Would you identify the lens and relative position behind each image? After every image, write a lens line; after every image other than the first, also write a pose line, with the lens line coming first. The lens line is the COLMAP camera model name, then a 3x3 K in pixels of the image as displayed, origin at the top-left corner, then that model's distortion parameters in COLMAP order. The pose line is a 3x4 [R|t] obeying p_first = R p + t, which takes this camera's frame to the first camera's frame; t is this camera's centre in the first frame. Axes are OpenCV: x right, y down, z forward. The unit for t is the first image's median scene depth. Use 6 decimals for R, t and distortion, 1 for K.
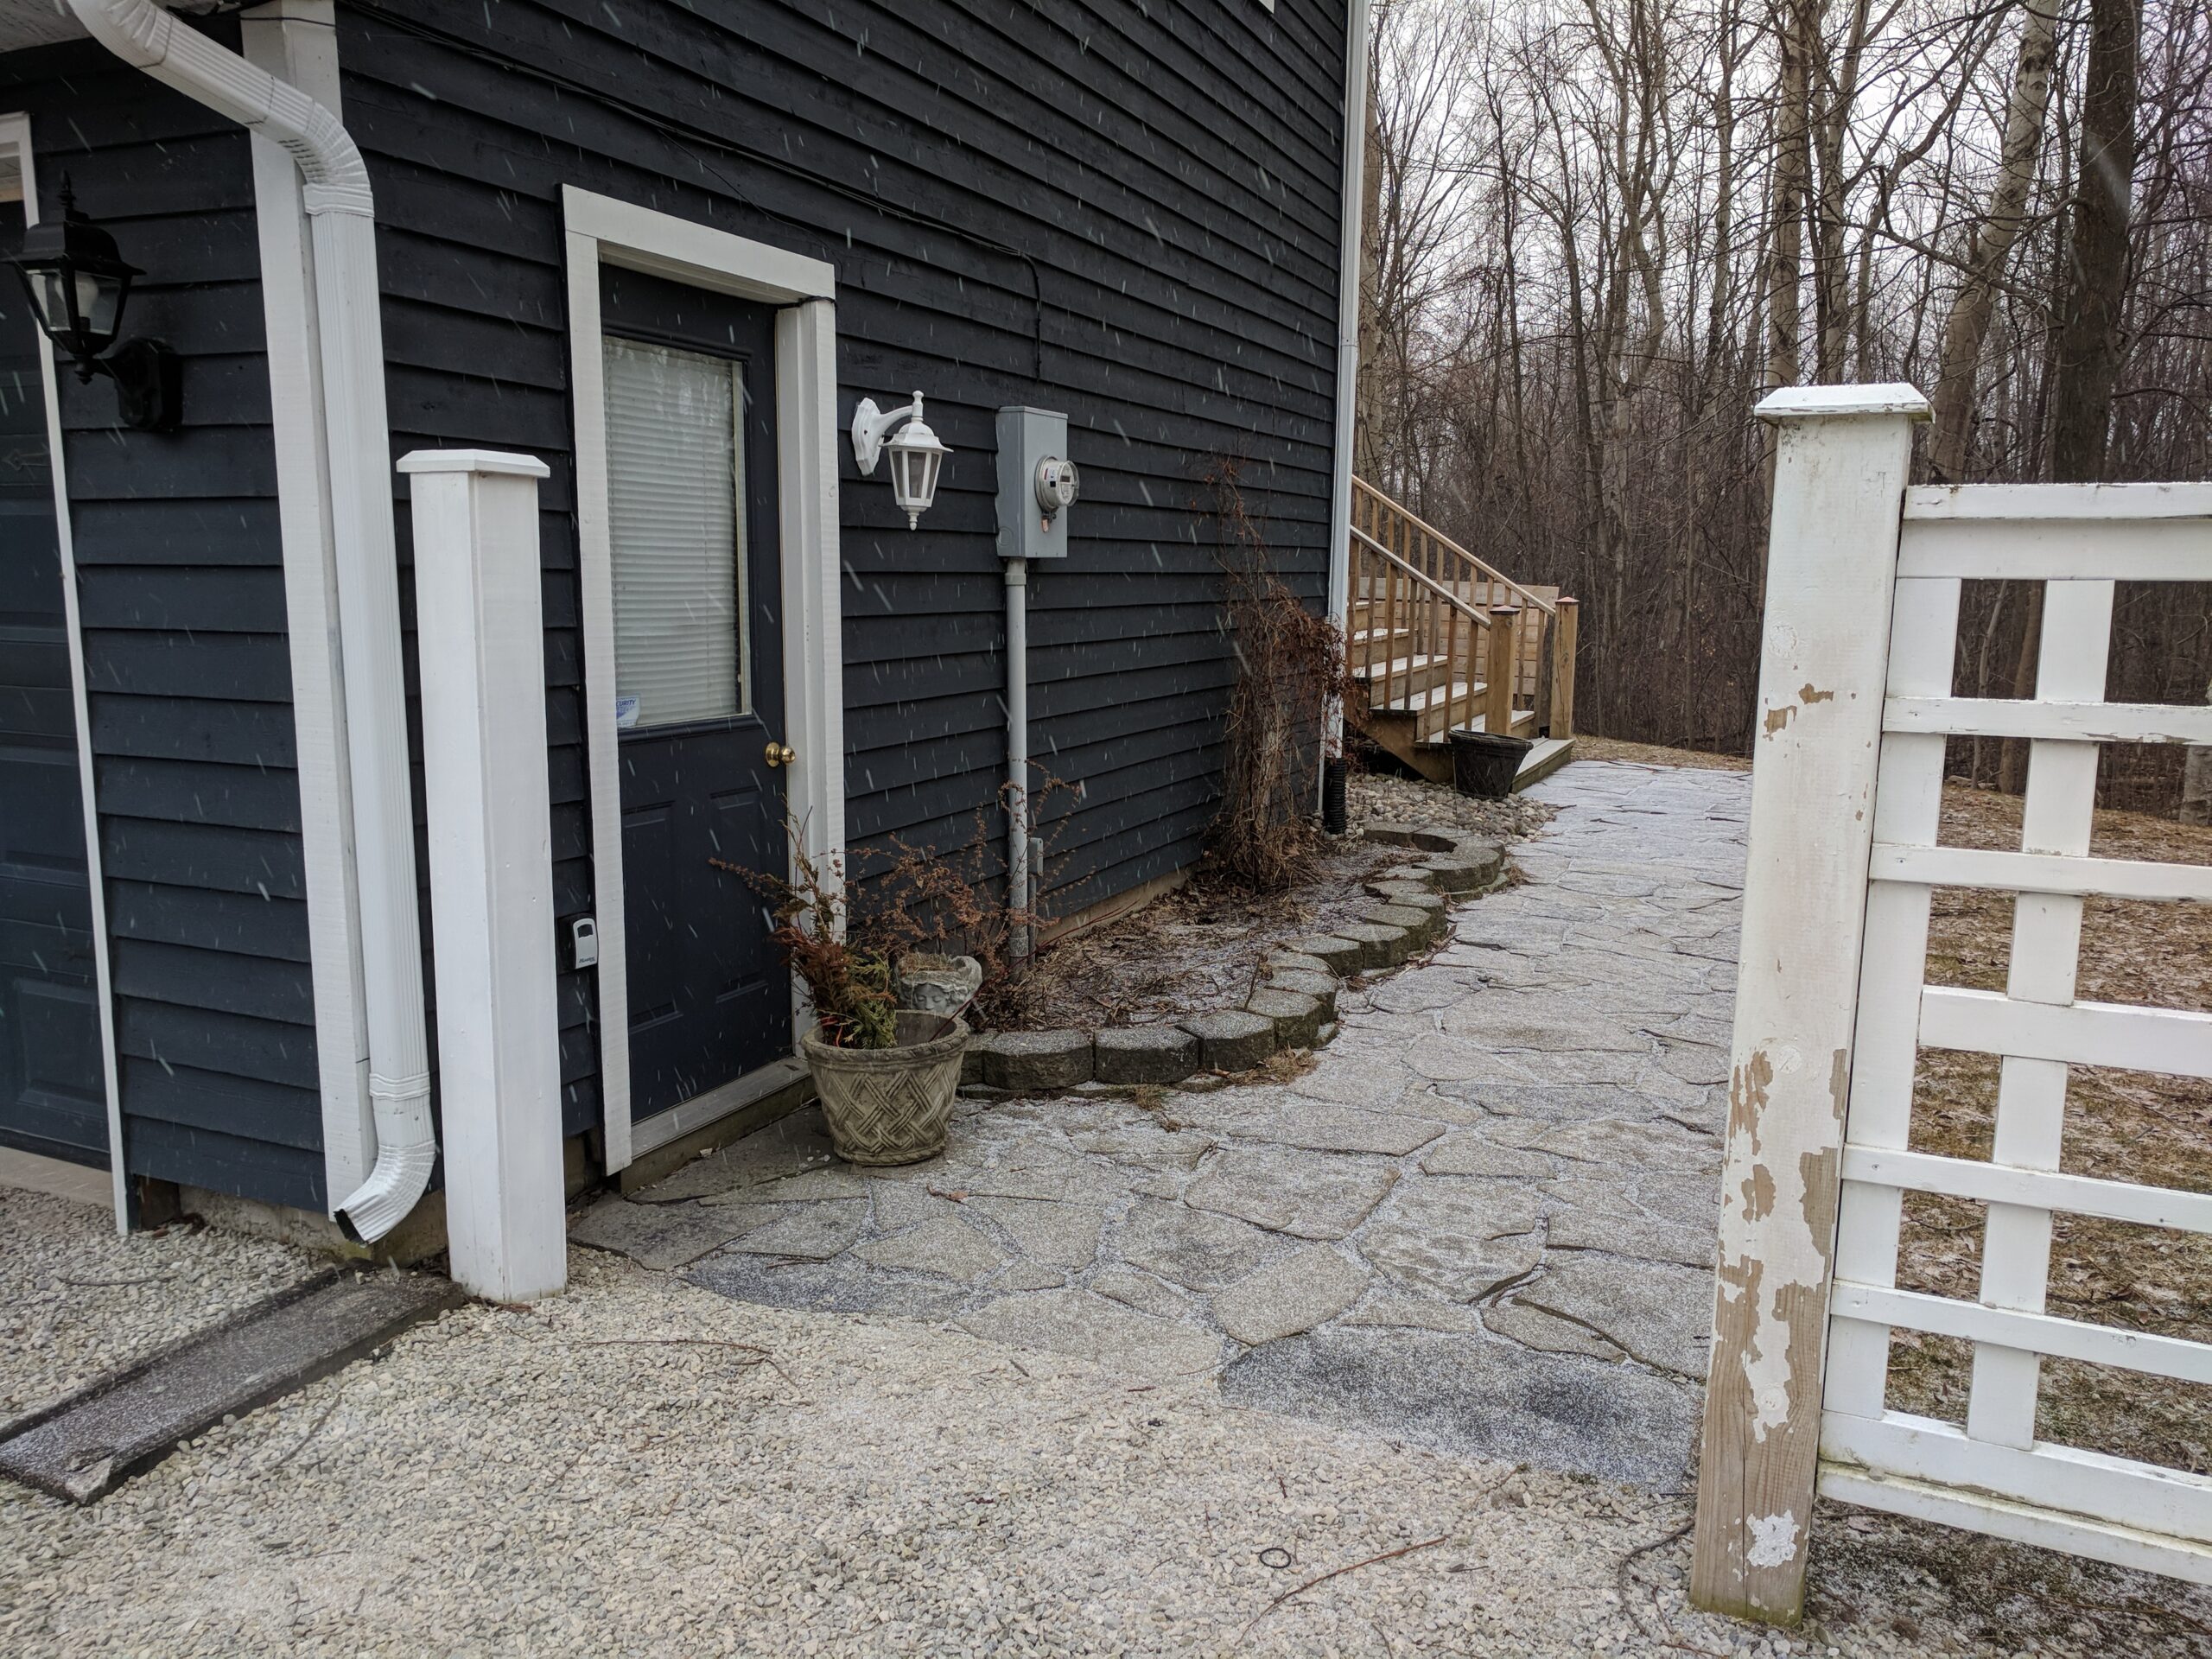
lens RADIAL K [[1646.3, 0, 1106.0], [0, 1646.3, 829.5], [0, 0, 1]] dist [-0.025587, -0.002293]
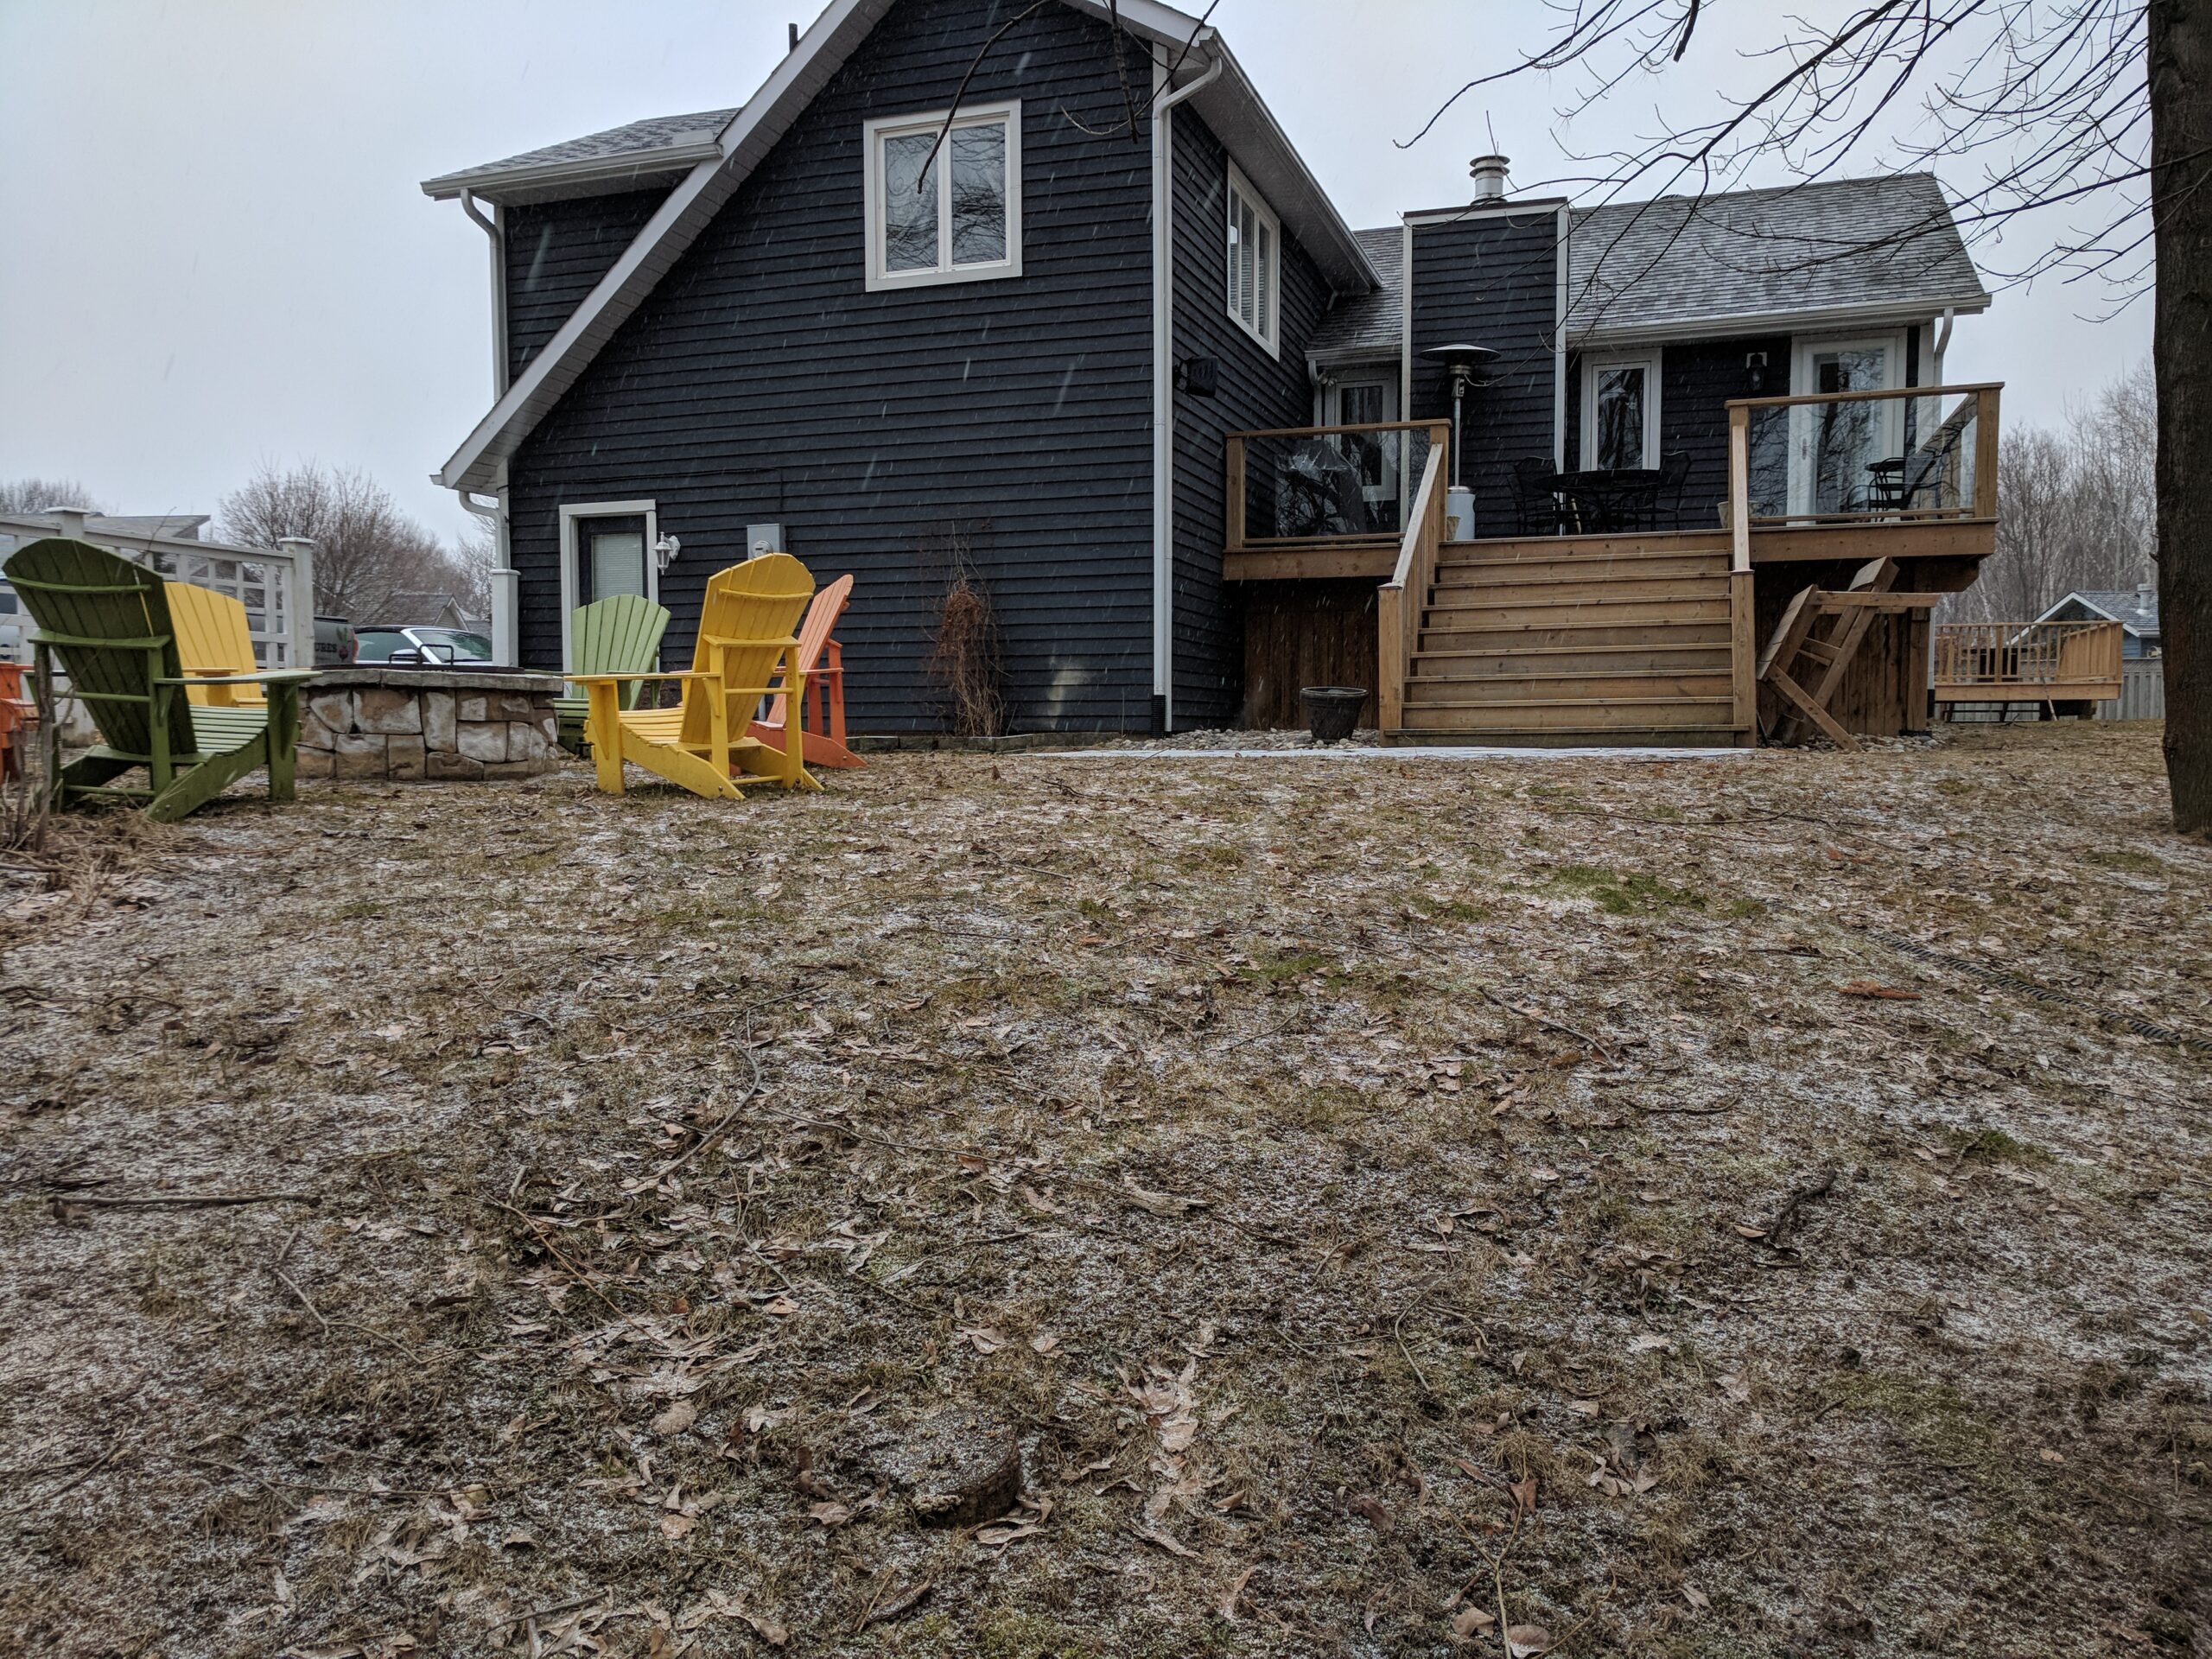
lens RADIAL K [[1646.3, 0, 1106.0], [0, 1646.3, 829.5], [0, 0, 1]] dist [-0.025587, -0.002293]
pose [[0.091645, 0.050892, -0.994490, 3.343153], [-0.155222, 0.987216, 0.036216, 0.061382], [0.983619, 0.151048, 0.098373, 1.696398]]
